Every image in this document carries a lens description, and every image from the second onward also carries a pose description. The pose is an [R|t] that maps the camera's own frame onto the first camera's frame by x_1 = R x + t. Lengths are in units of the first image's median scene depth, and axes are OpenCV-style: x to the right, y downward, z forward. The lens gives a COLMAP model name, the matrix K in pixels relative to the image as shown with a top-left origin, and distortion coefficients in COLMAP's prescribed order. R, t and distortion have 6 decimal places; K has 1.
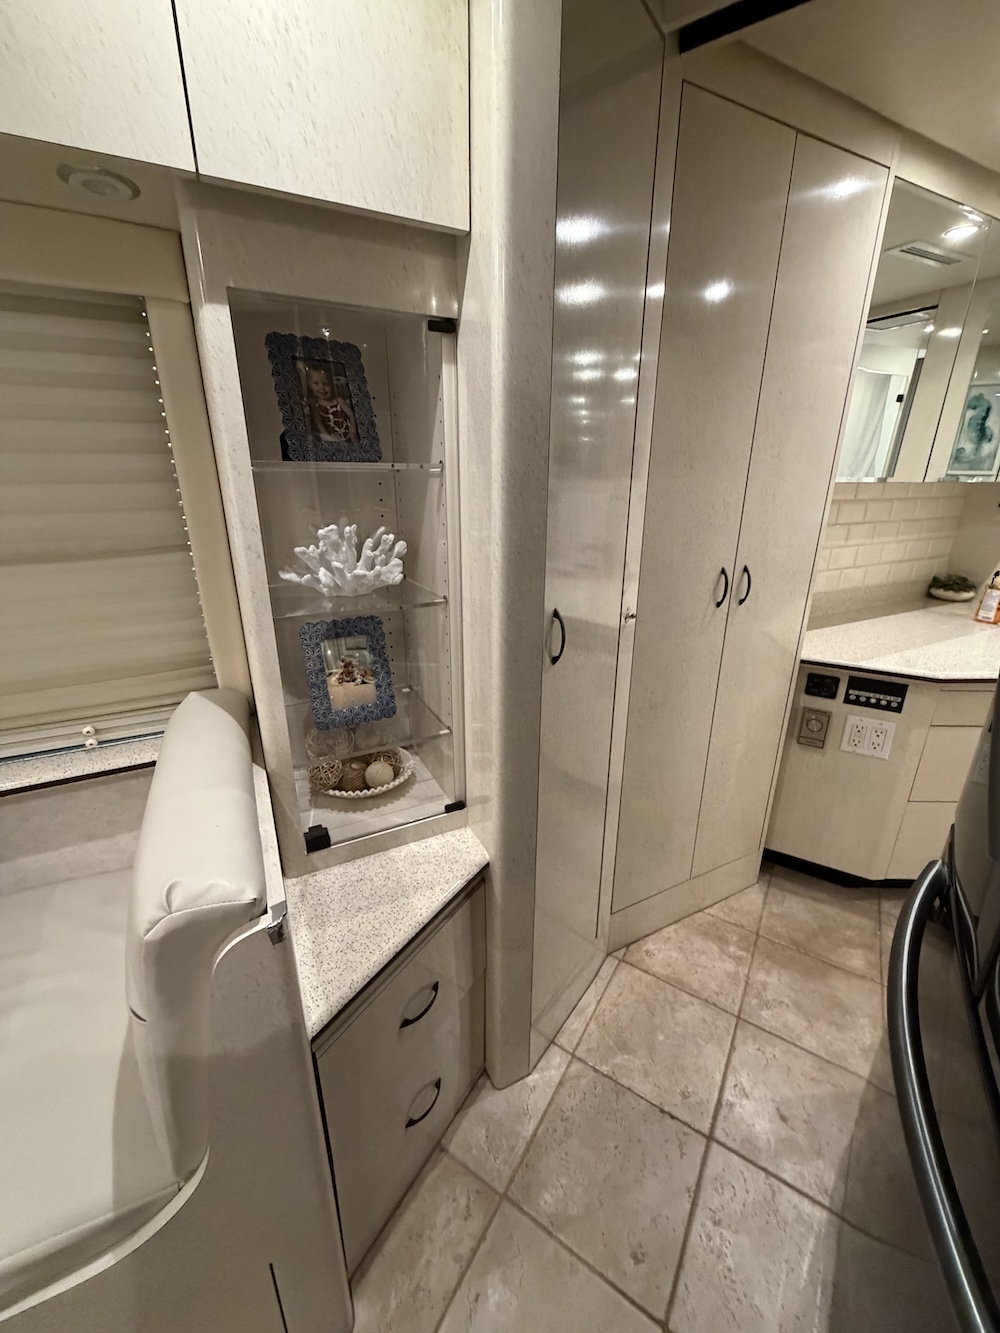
lens RADIAL K [[532.0, 0, 494.7], [0, 532.0, 660.0], [0, 0, 1]] dist [-0.000701, 0.000339]
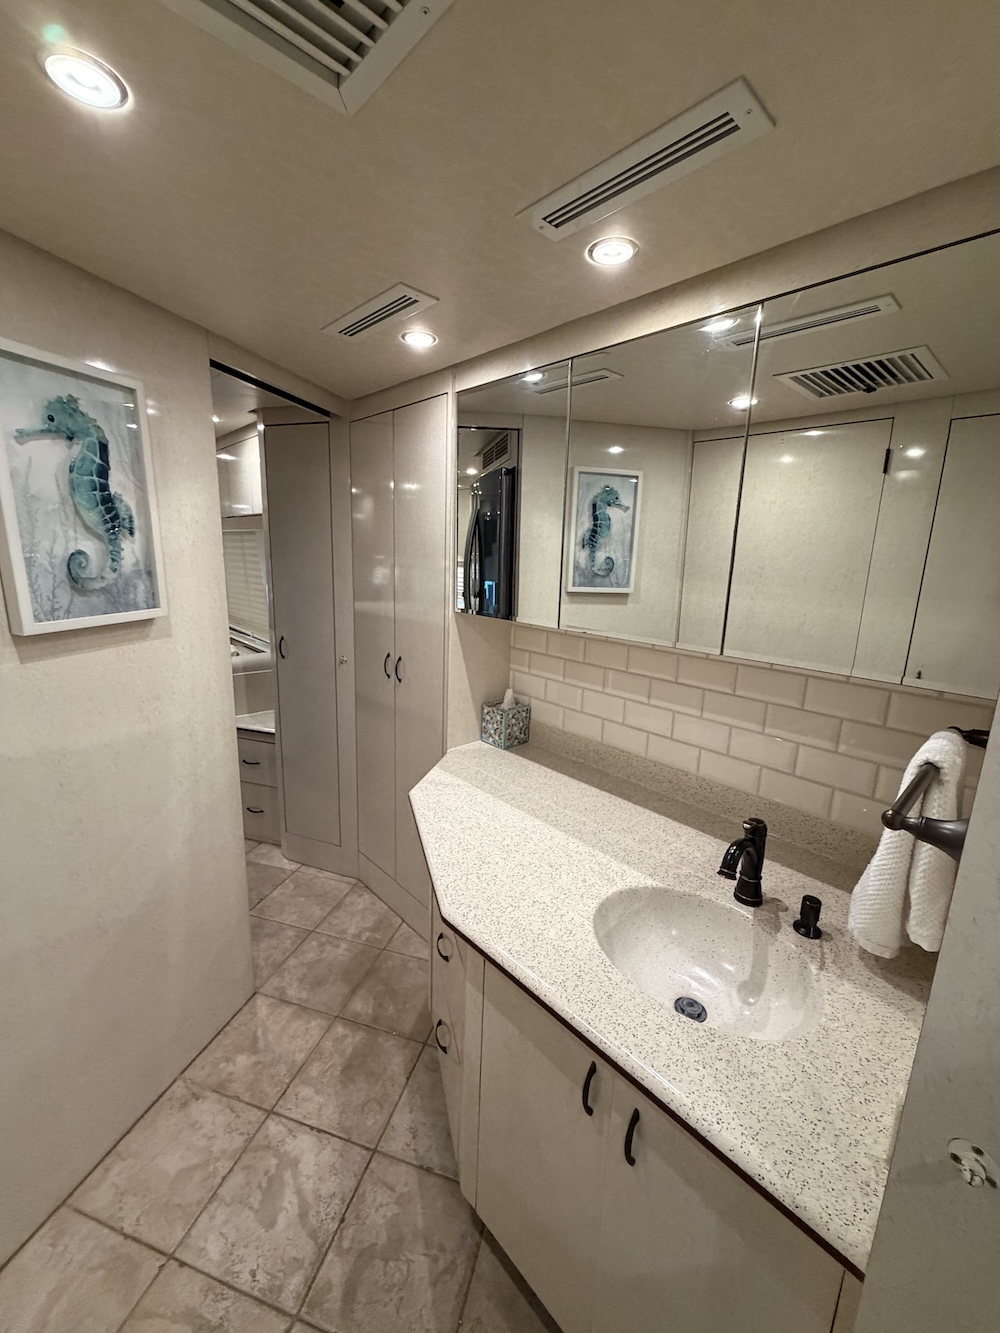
lens RADIAL K [[532.0, 0, 502.4], [0, 532.0, 665.5], [0, 0, 1]] dist [-0.000701, 0.000339]
pose [[0.284398, 0.207792, -0.935917, 1.658274], [-0.342162, 0.933937, 0.103379, -0.341380], [0.895568, 0.290835, 0.336708, 0.659866]]
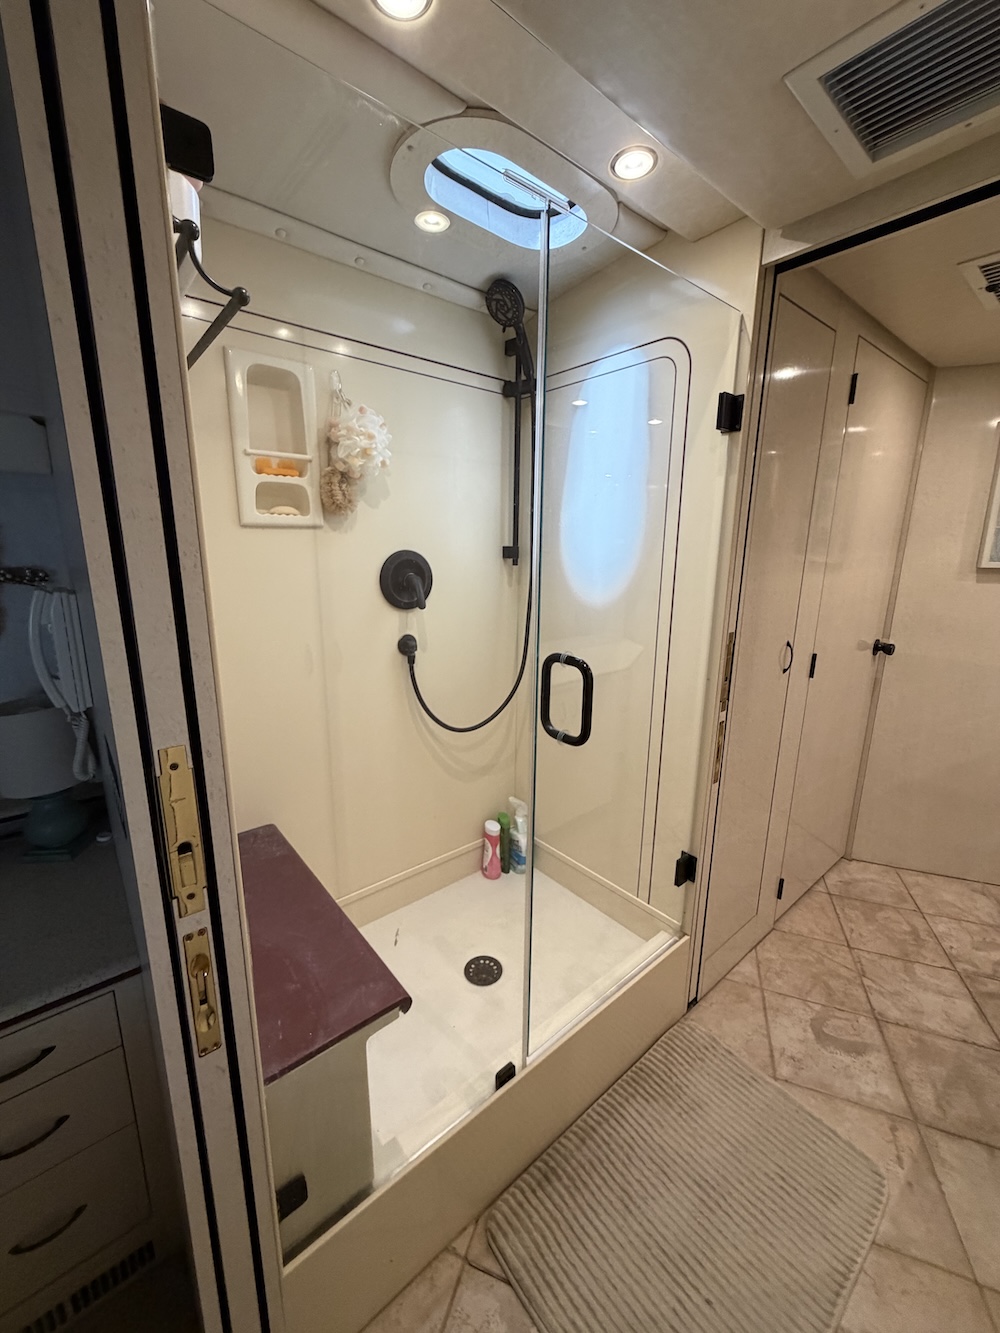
lens RADIAL K [[532.0, 0, 499.9], [0, 532.0, 662.9], [0, 0, 1]] dist [-0.000701, 0.000339]
pose [[-0.974396, 0.035853, -0.221963, 2.304674], [-0.086844, 0.850577, 0.518629, -0.479552], [0.207391, 0.524626, -0.825685, 1.277138]]
